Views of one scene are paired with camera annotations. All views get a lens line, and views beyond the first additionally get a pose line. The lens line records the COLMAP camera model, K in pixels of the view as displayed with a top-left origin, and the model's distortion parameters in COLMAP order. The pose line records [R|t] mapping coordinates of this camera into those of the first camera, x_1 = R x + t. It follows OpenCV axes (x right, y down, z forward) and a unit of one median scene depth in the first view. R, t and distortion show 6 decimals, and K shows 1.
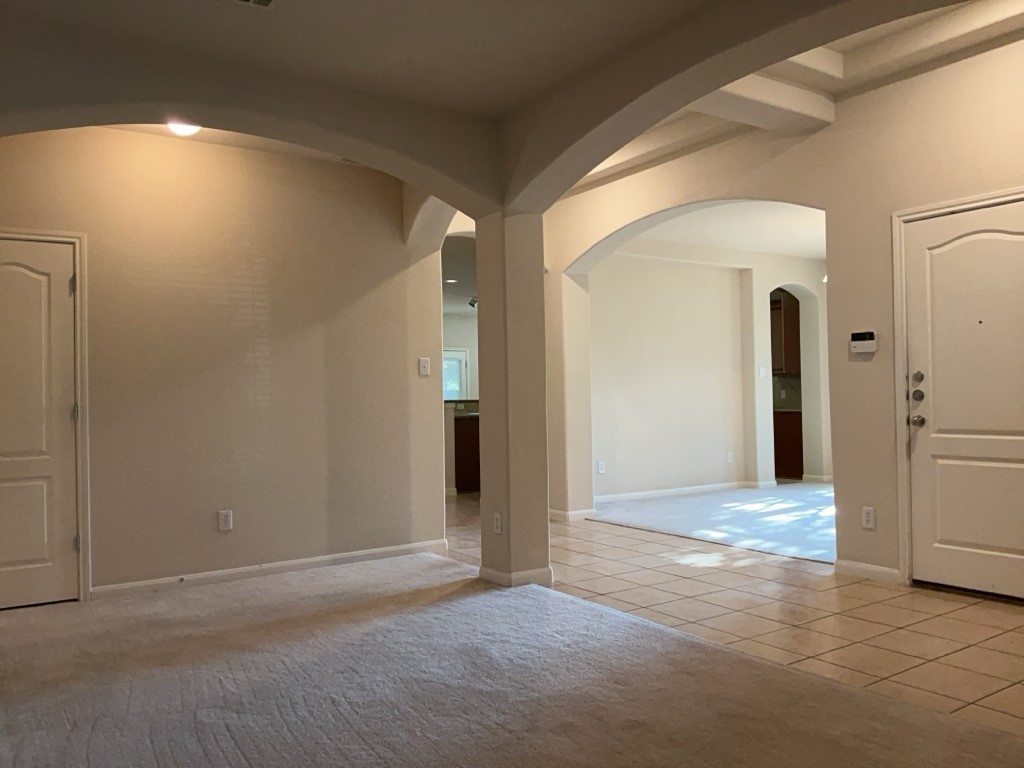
lens RADIAL K [[823.5, 0, 507.3], [0, 823.5, 380.4], [0, 0, 1]] dist [0.075195, -0.008769]
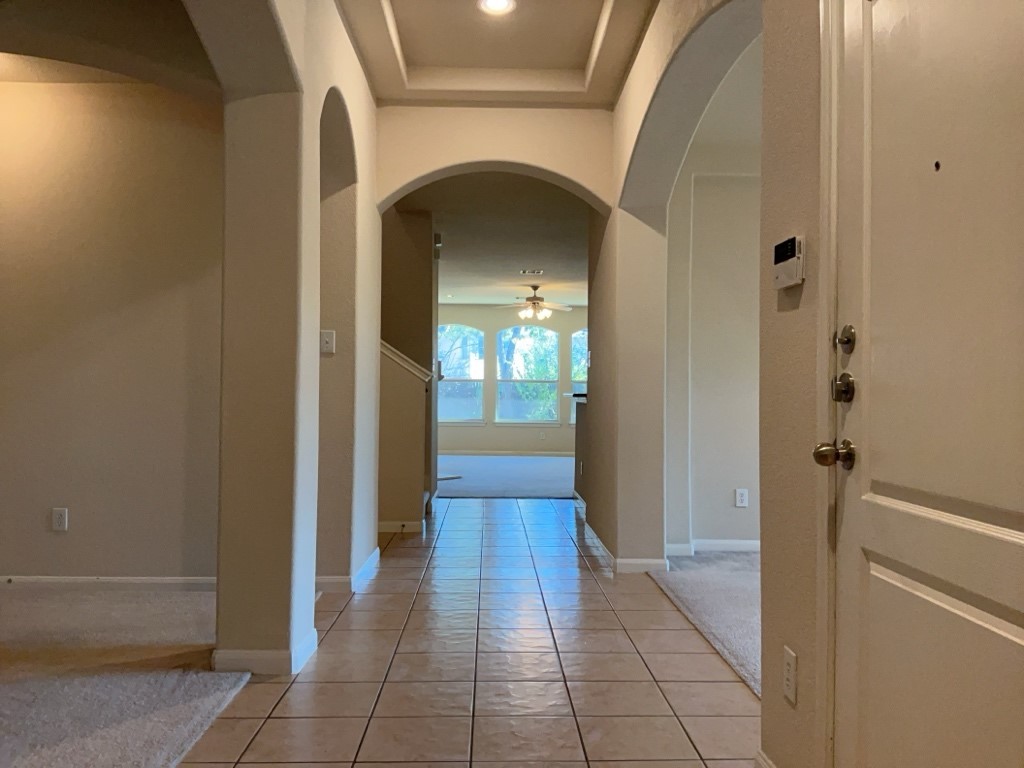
lens RADIAL K [[823.5, 0, 510.1], [0, 823.5, 386.8], [0, 0, 1]] dist [0.075195, -0.008769]
pose [[0.820607, 0.020694, -0.571118, 0.550419], [-0.016540, 0.999786, 0.012460, 0.014077], [0.571253, -0.000778, 0.820773, 0.568815]]
